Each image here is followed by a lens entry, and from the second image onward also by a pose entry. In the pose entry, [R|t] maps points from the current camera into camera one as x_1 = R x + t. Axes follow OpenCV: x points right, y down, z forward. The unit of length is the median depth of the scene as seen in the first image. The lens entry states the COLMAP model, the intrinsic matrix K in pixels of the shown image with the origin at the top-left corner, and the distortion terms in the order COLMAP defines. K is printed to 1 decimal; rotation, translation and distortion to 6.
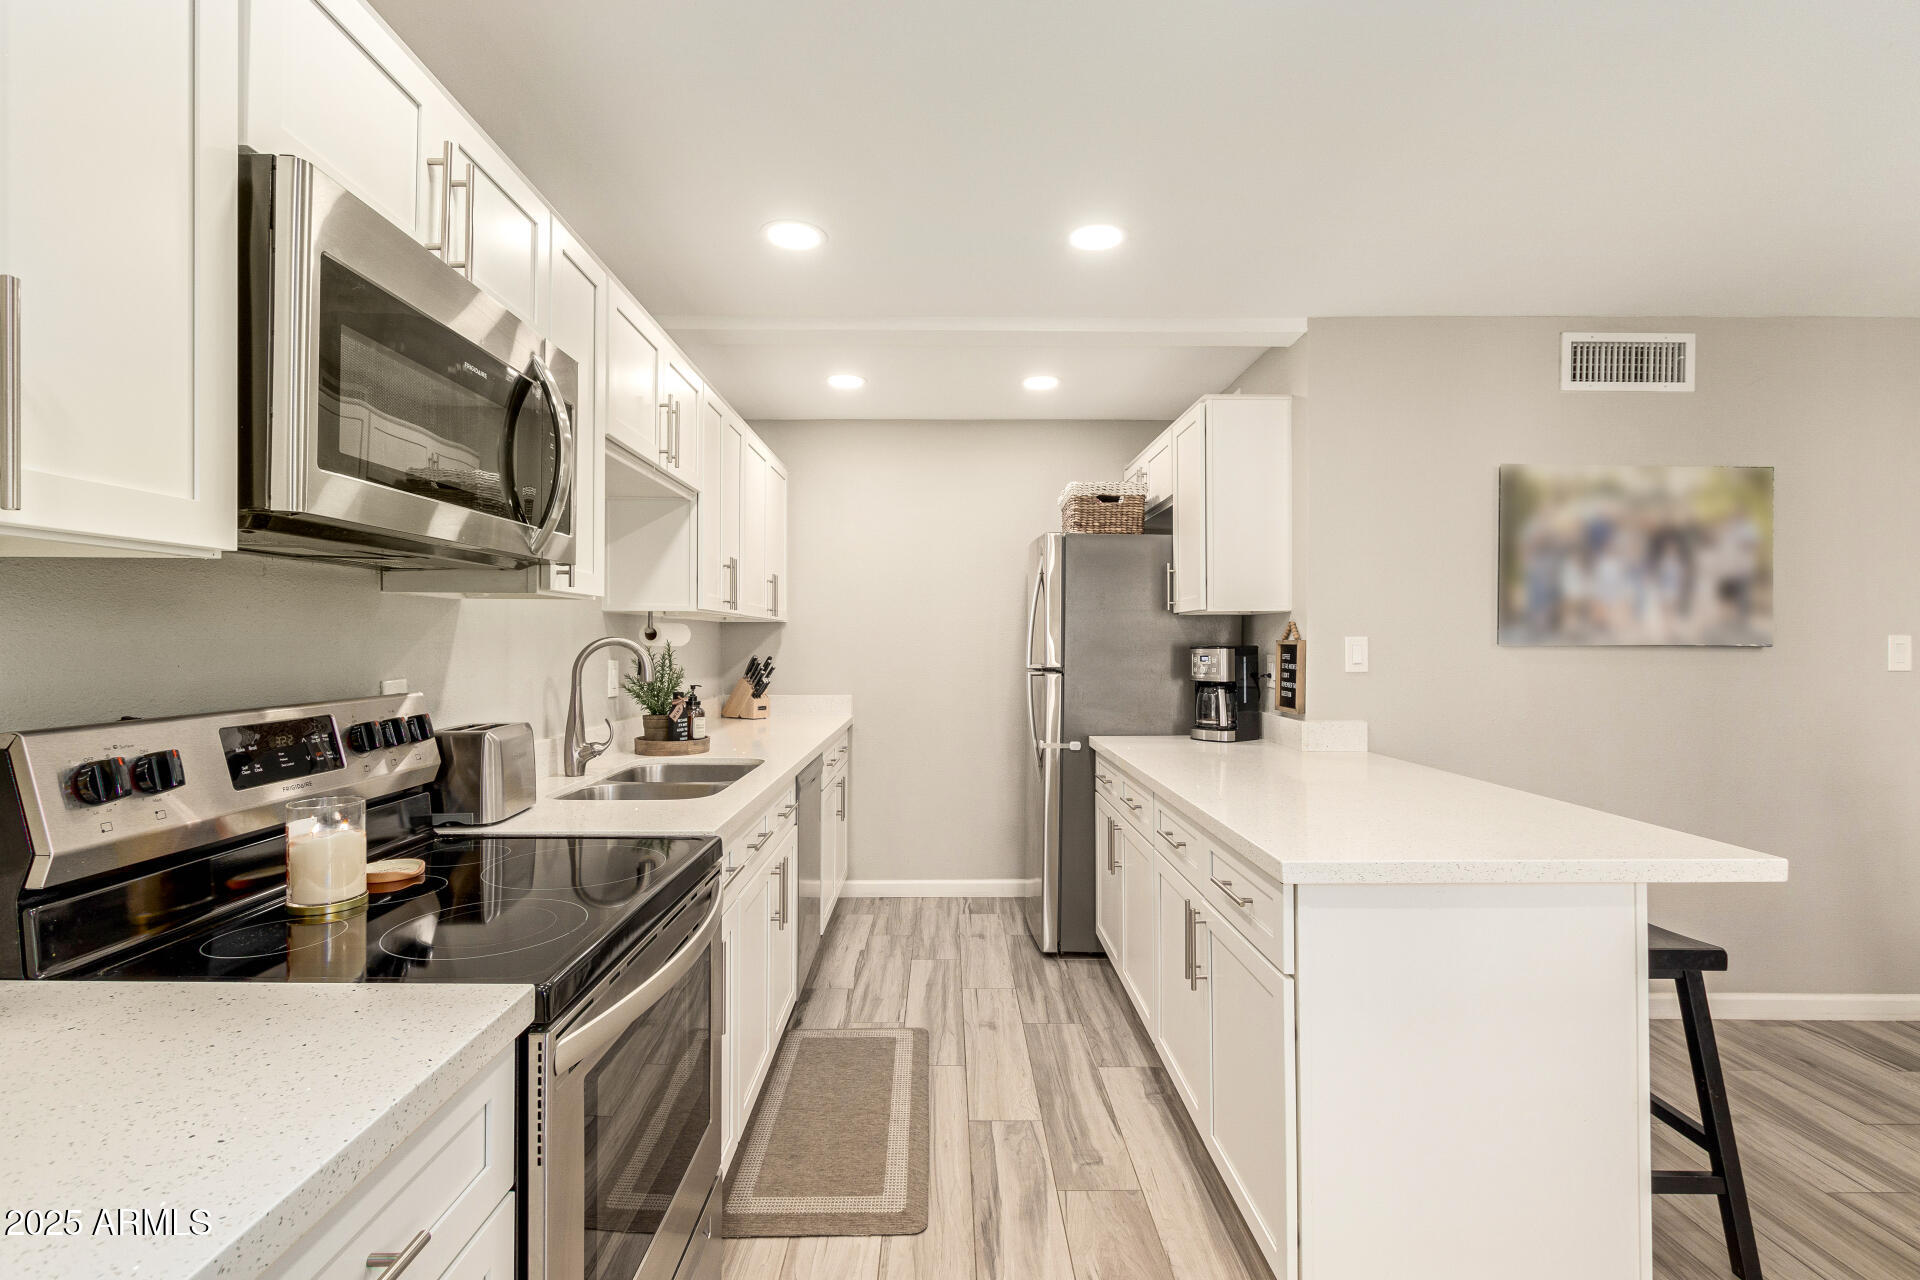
lens RADIAL K [[925.6, 0, 953.8], [0, 925.6, 636.7], [0, 0, 1]] dist [0.000903, 0.000273]
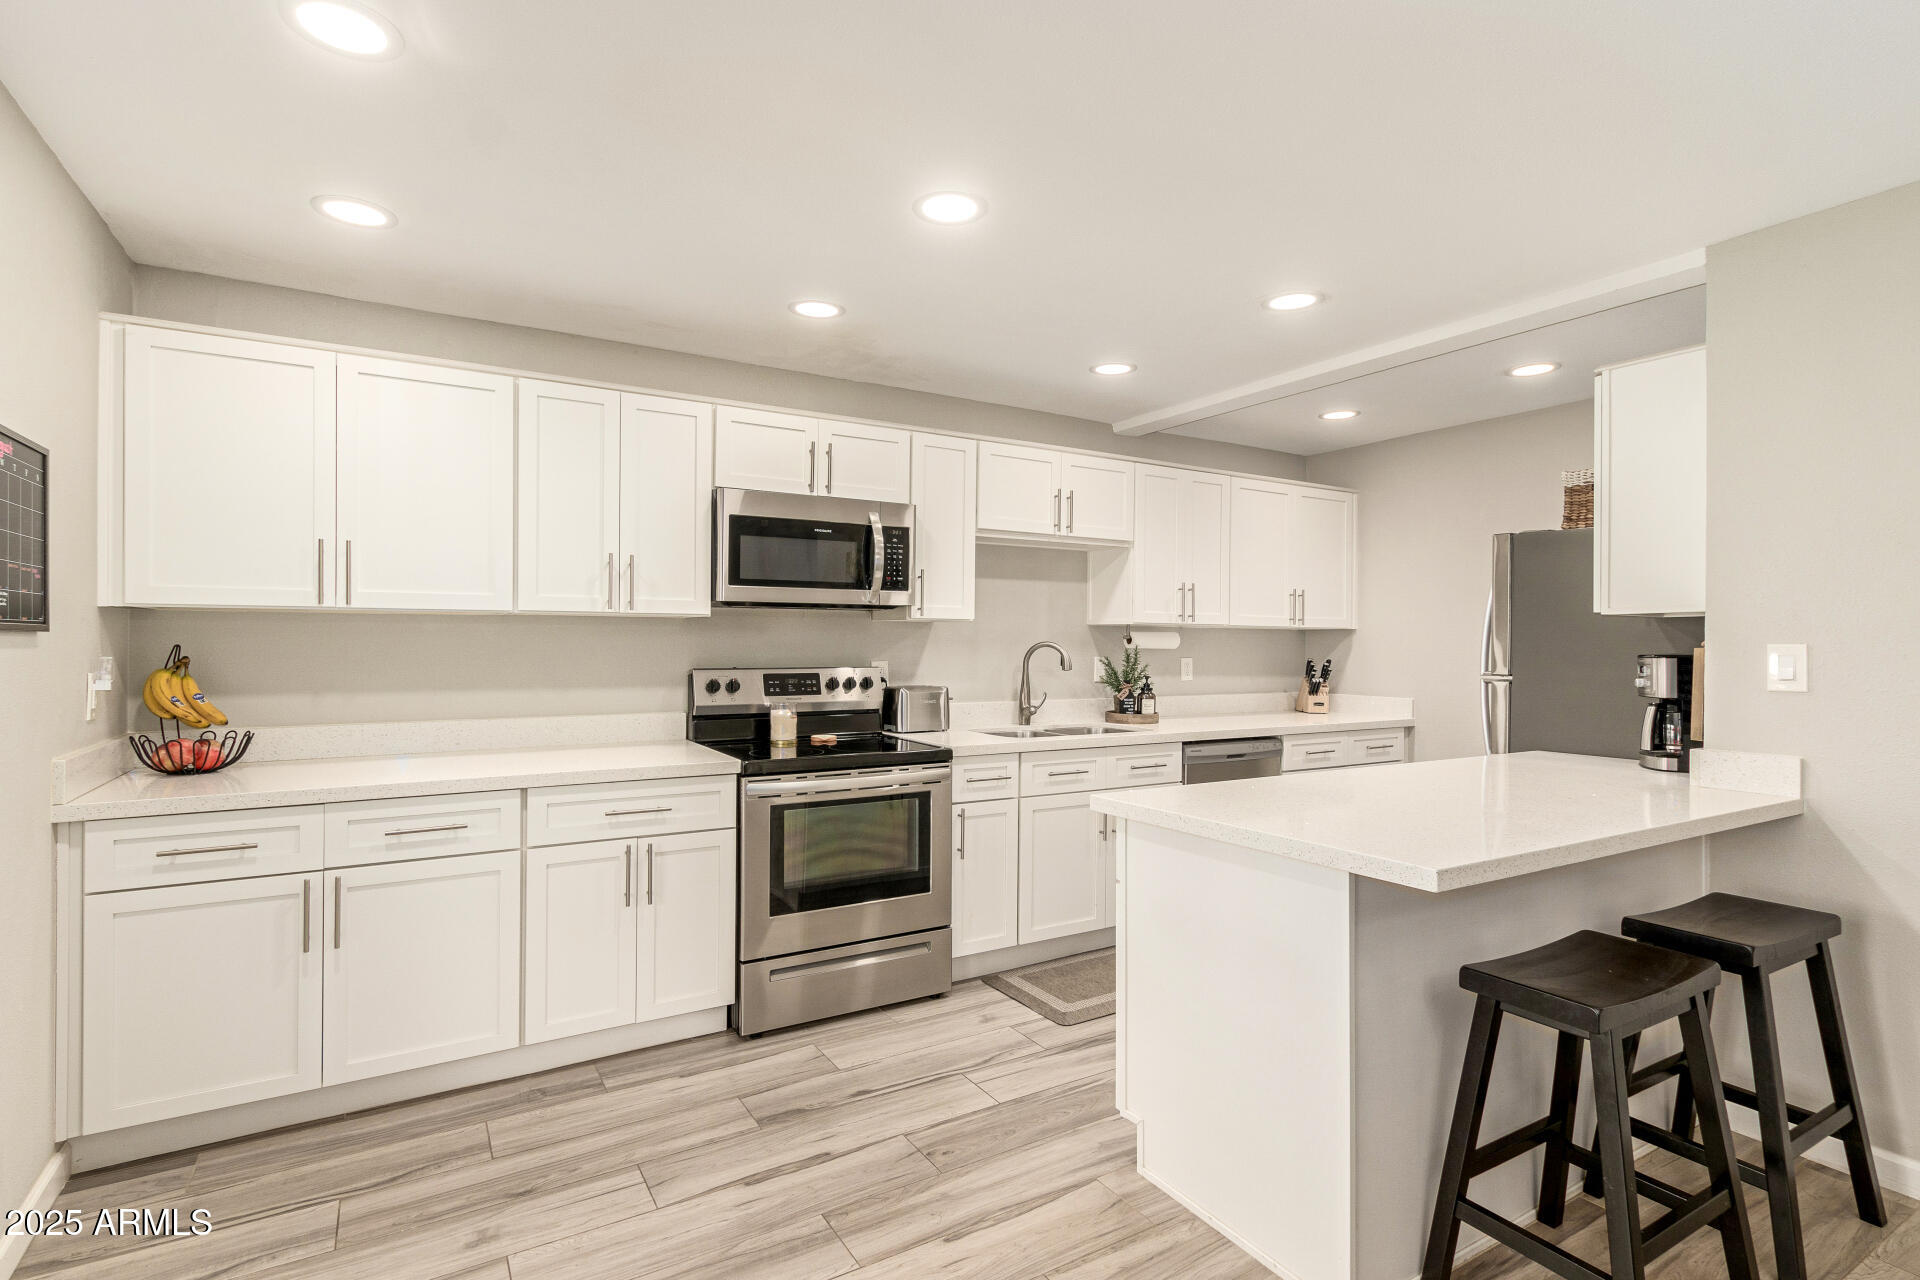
lens RADIAL K [[925.6, 0, 953.8], [0, 925.6, 636.7], [0, 0, 1]] dist [0.000903, 0.000273]
pose [[0.502750, -0.001359, -0.864431, 0.748956], [-0.003041, 0.999990, -0.003341, -0.002182], [0.864426, 0.004308, 0.502741, 0.036126]]
